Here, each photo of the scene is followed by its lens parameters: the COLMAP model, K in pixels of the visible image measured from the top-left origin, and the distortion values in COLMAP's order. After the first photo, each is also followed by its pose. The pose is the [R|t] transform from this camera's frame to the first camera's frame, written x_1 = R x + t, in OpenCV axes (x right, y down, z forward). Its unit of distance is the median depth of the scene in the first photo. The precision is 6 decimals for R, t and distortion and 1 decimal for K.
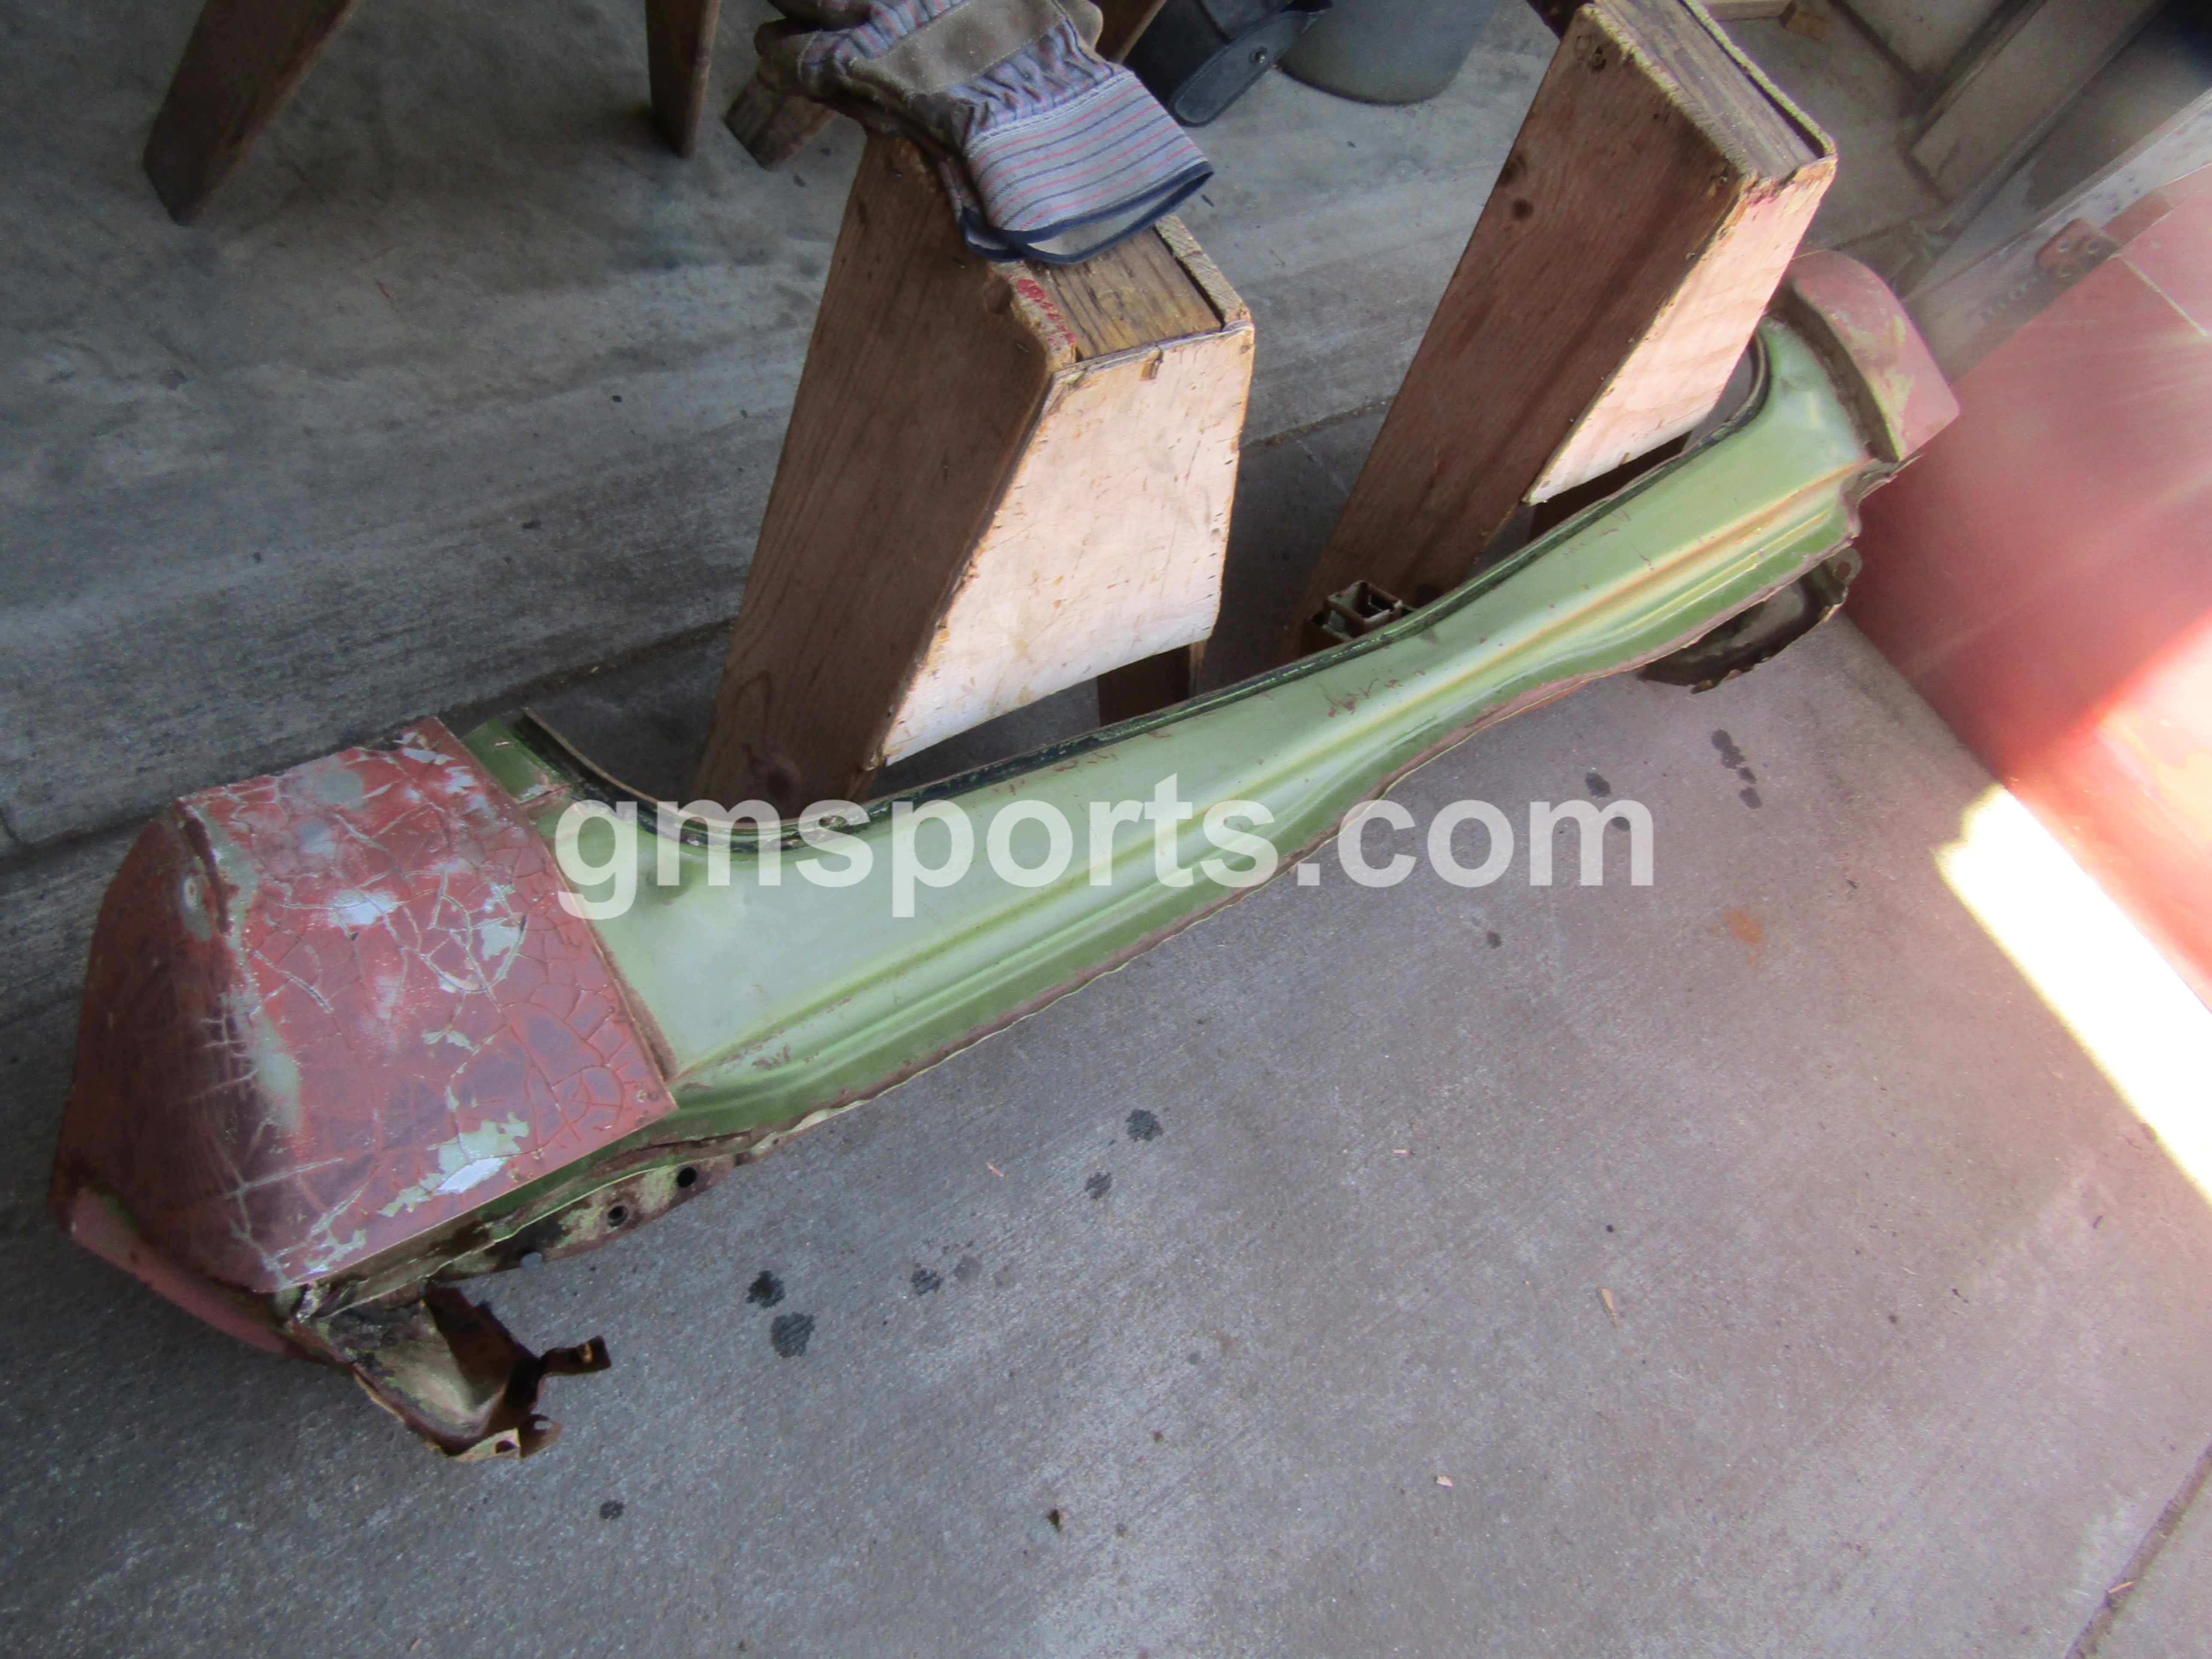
lens RADIAL K [[1571.7, 0, 1101.6], [0, 1571.7, 814.8], [0, 0, 1]] dist [-0.005055, -0.000577]
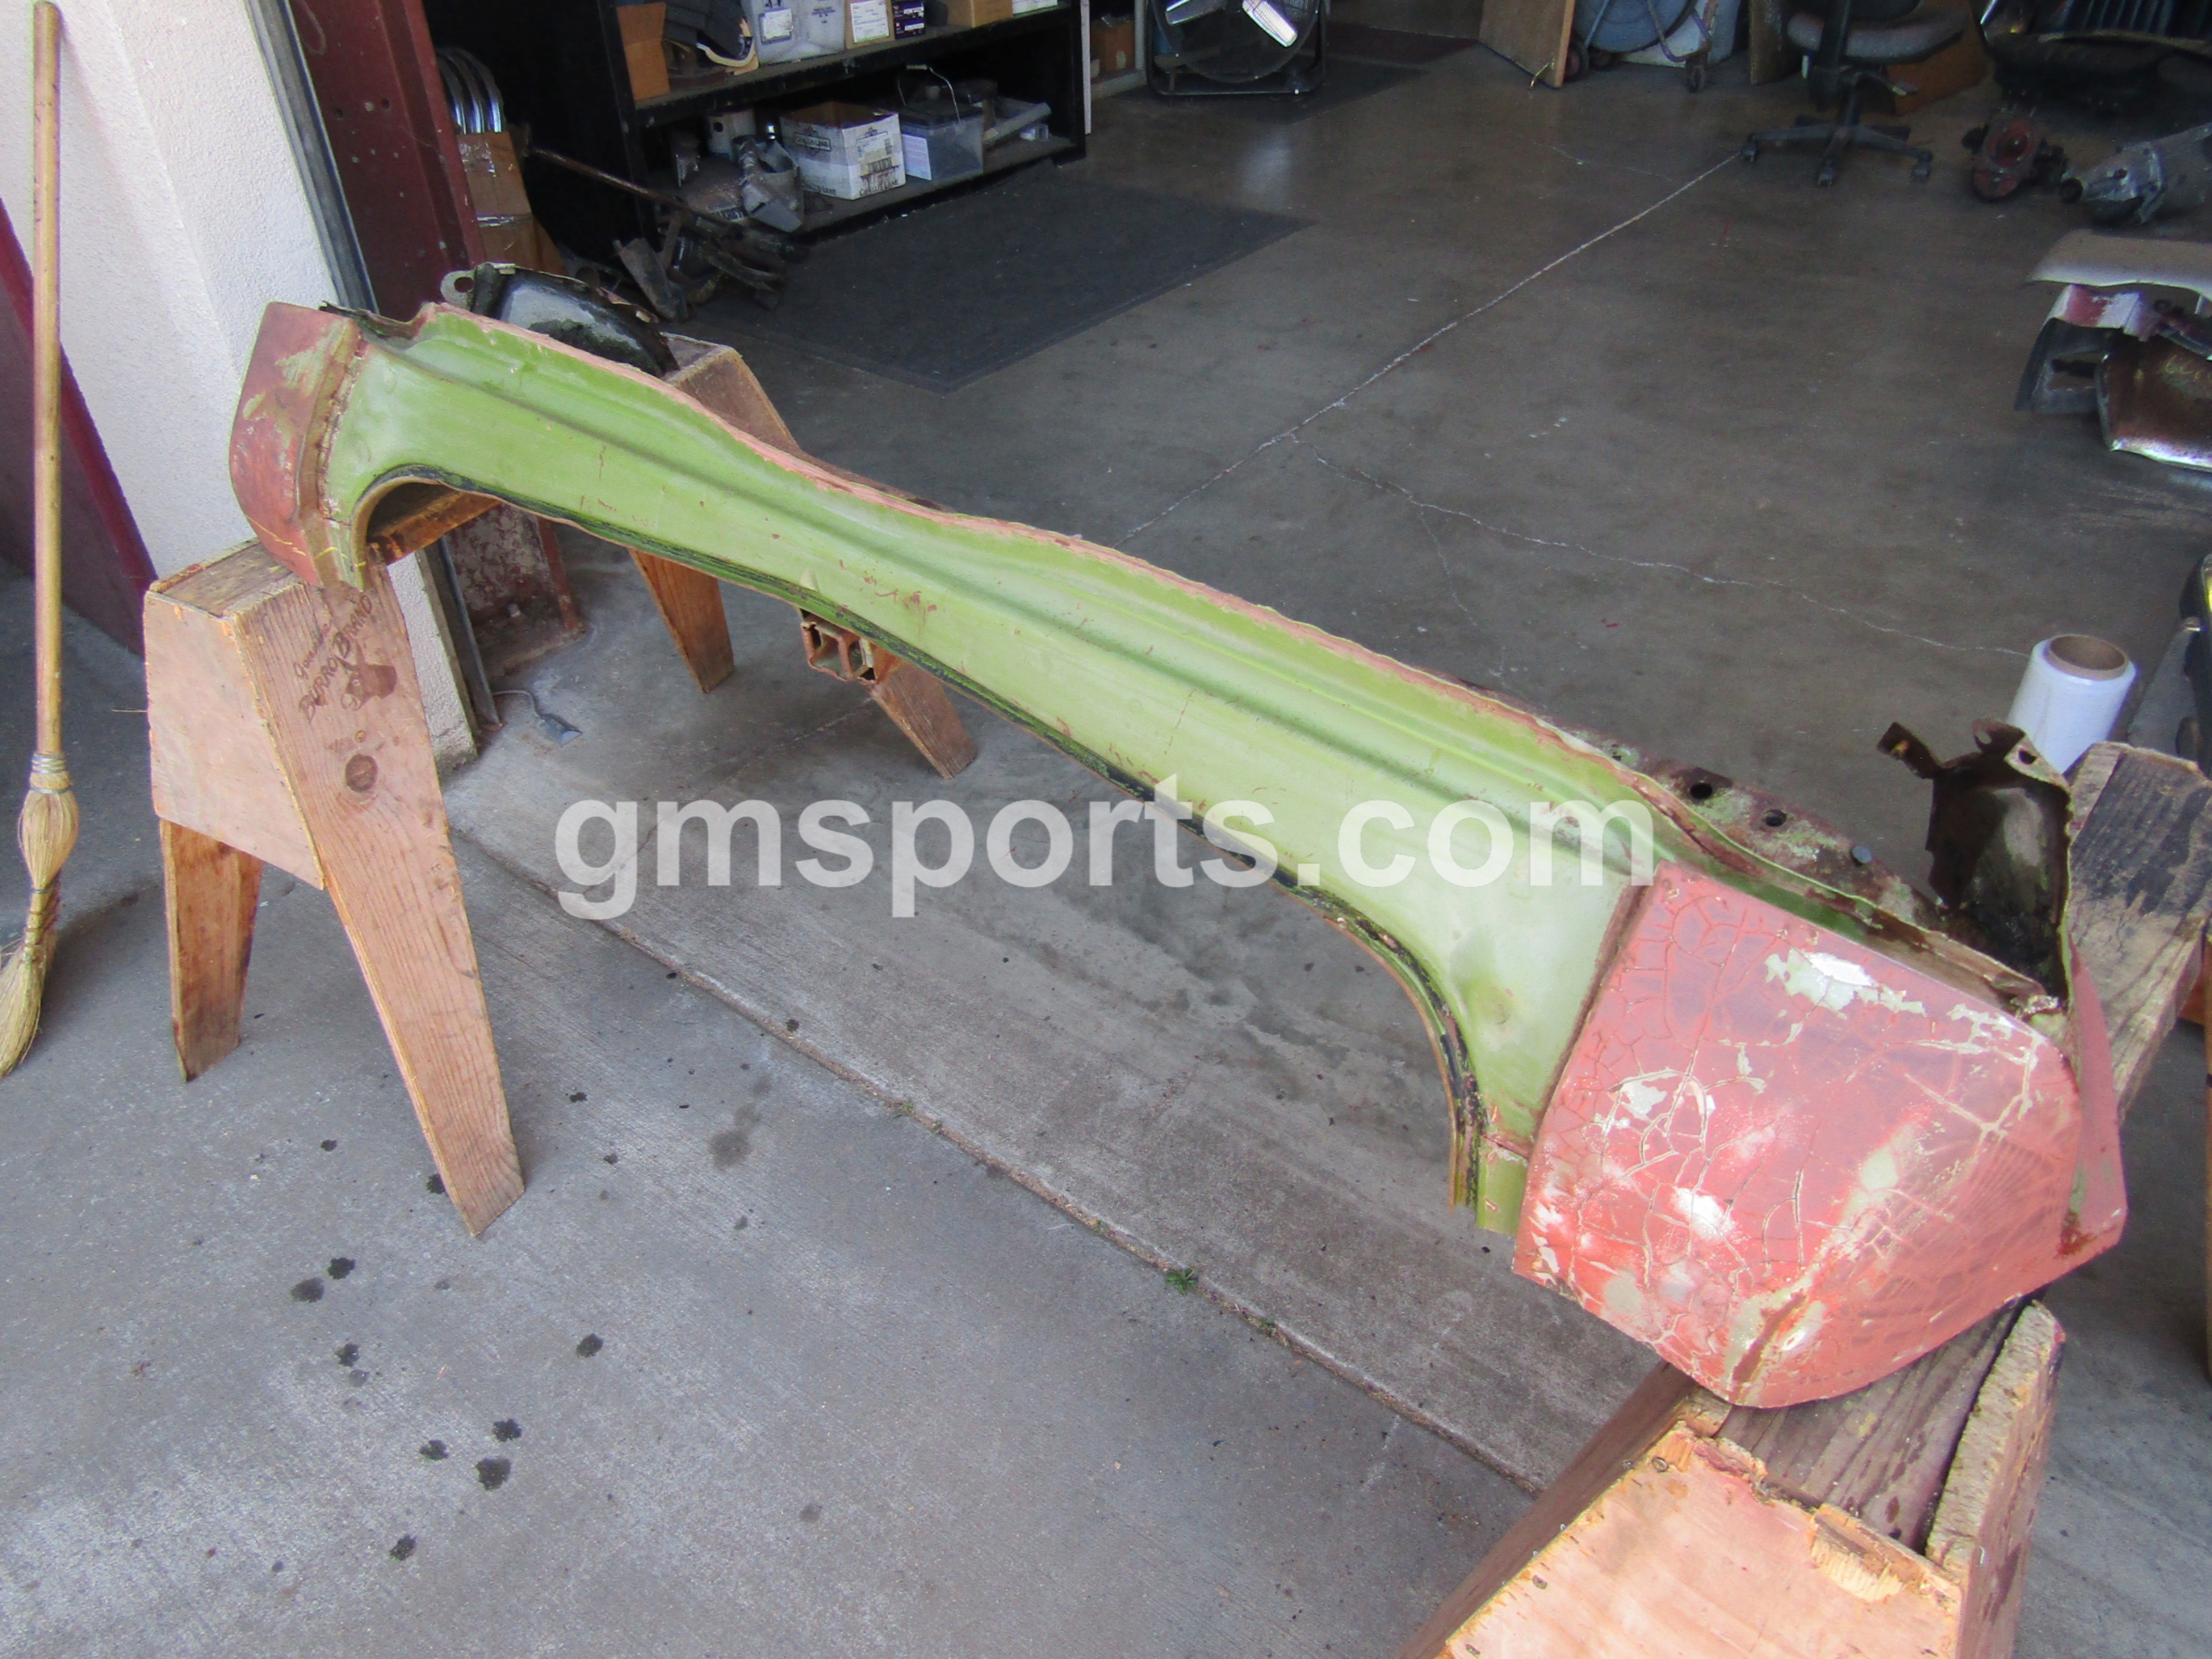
lens RADIAL K [[1571.7, 0, 1114.0], [0, 1571.7, 831.9], [0, 0, 1]] dist [-0.005055, -0.000577]
pose [[0.267204, 0.264558, -0.926613, 1.046265], [-0.768997, 0.638025, -0.039590, -0.385052], [0.580728, 0.723141, 0.373927, 0.496158]]
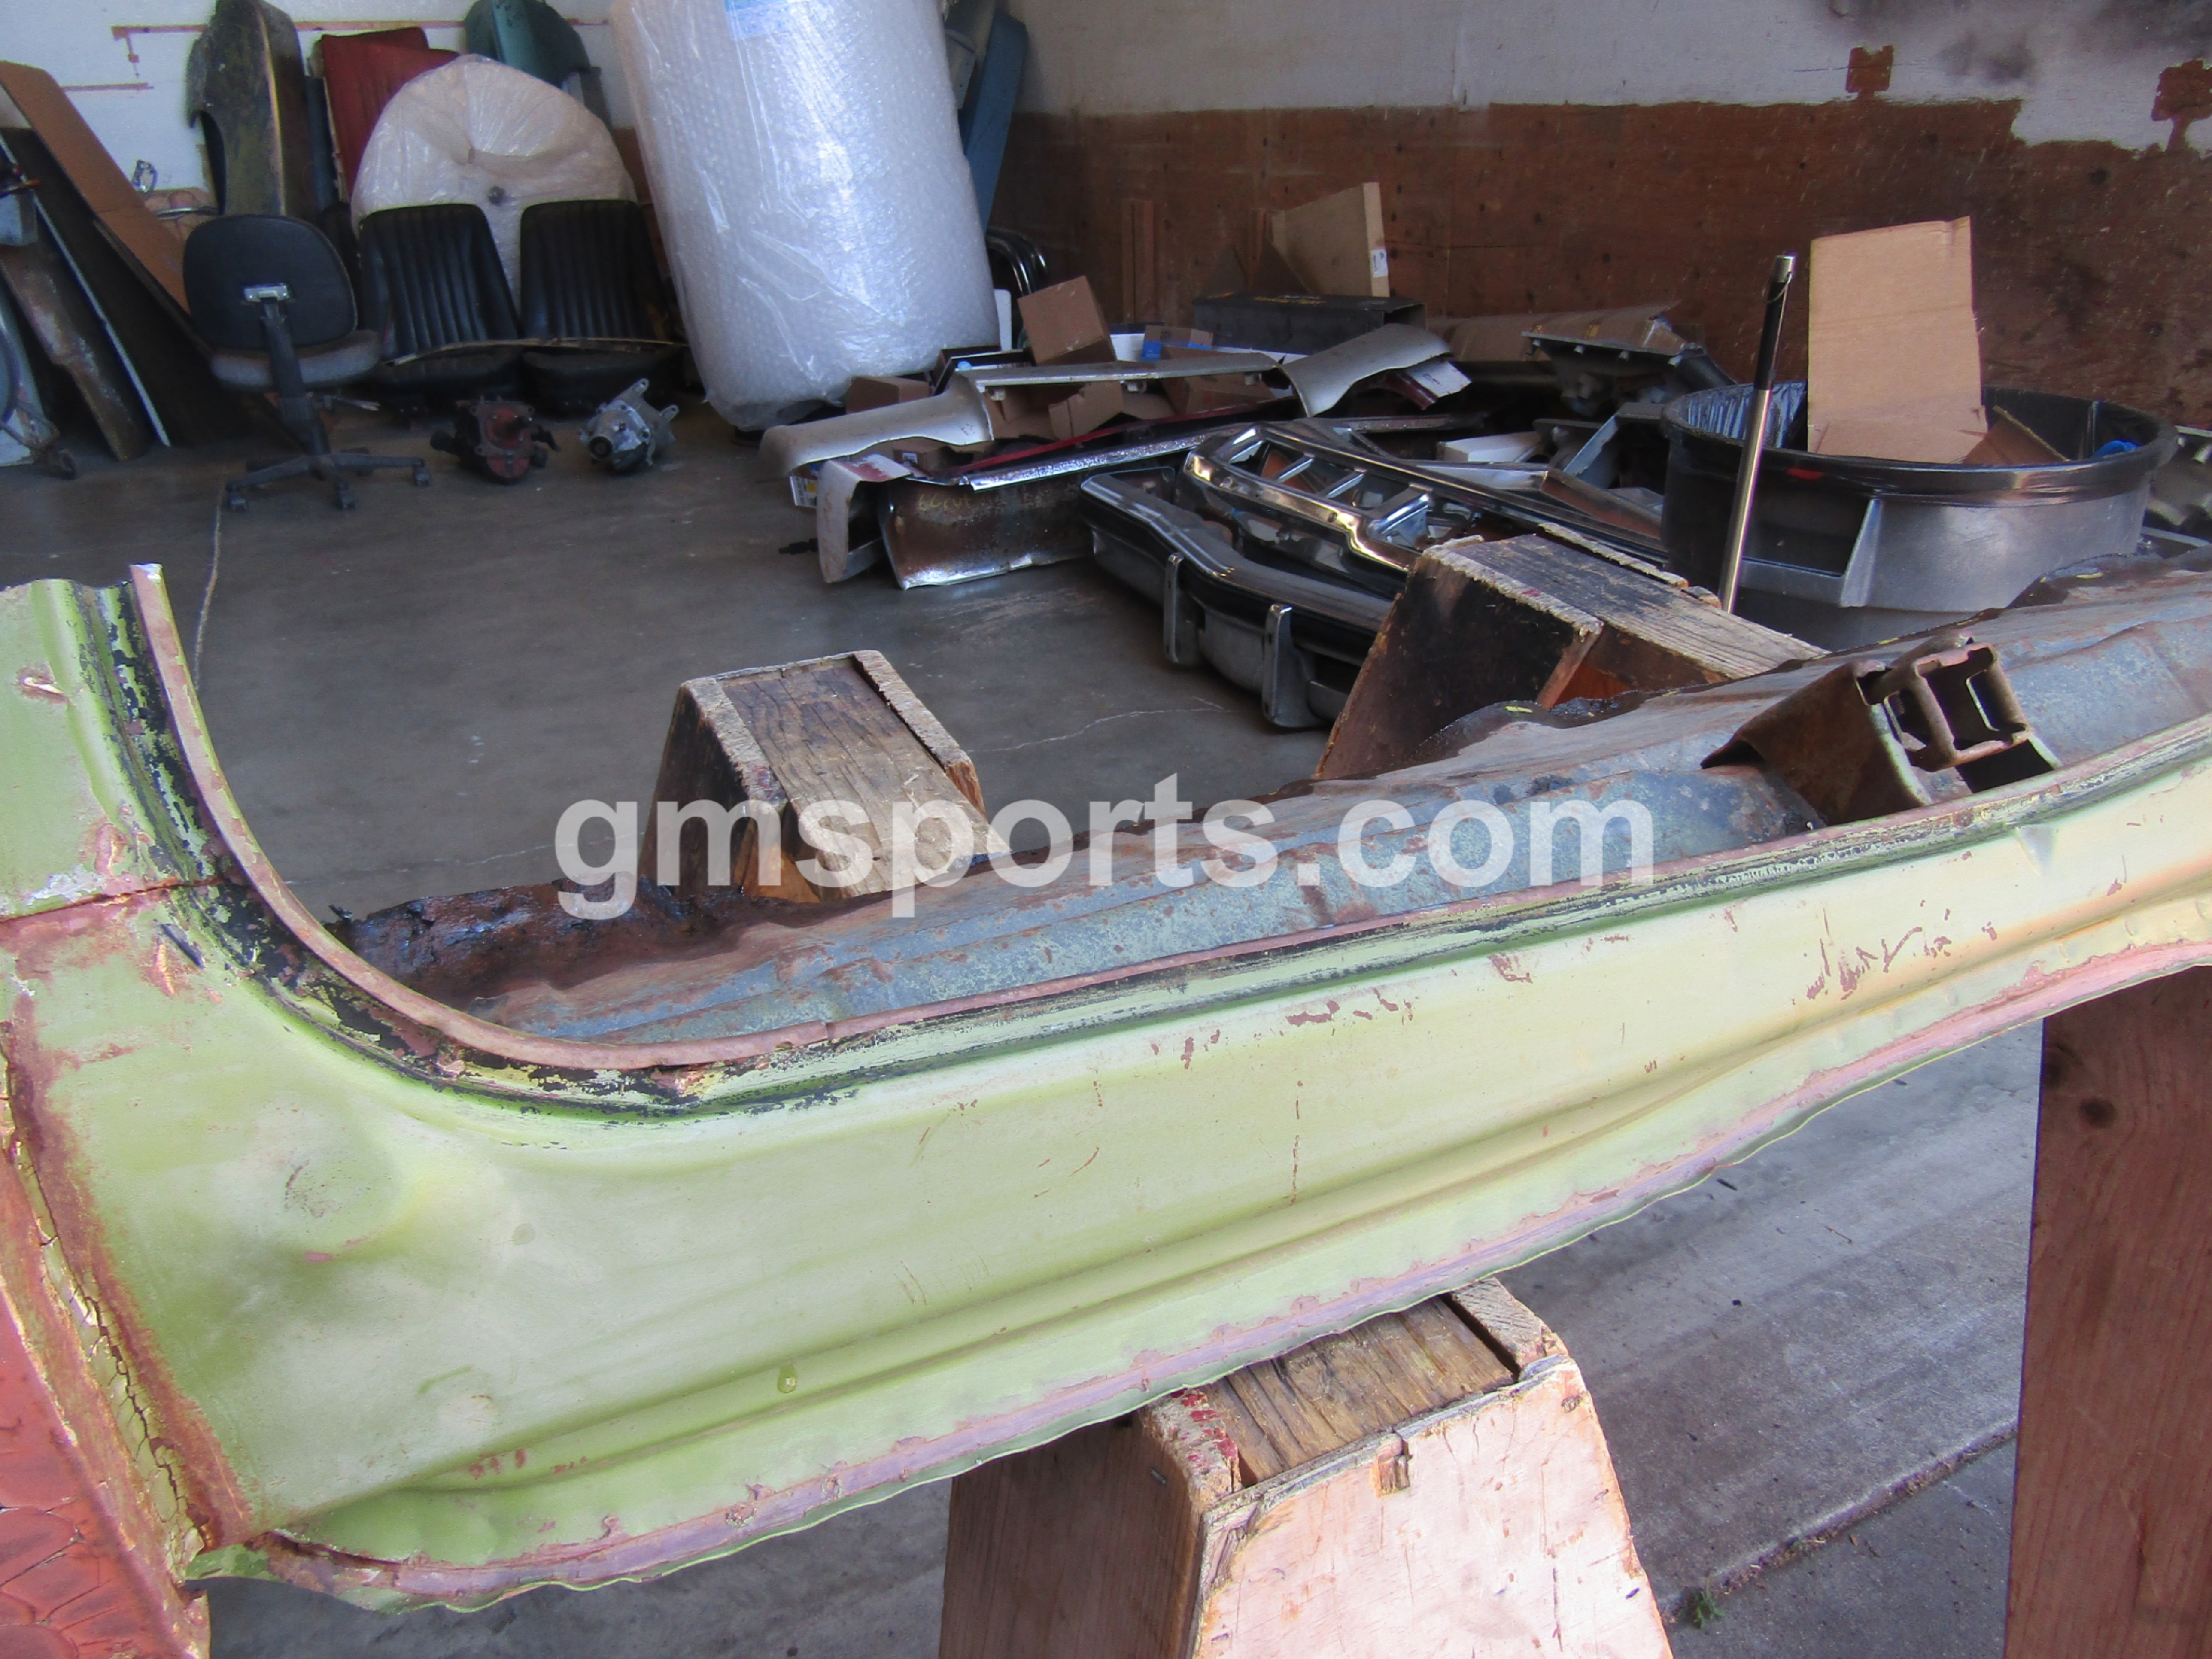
lens RADIAL K [[1571.7, 0, 1114.2], [0, 1571.7, 826.1], [0, 0, 1]] dist [-0.005055, -0.000577]
pose [[0.917127, -0.268228, -0.294843, 0.094430], [0.039118, 0.796702, -0.603104, -0.086065], [0.396672, 0.541589, 0.741170, 0.238197]]
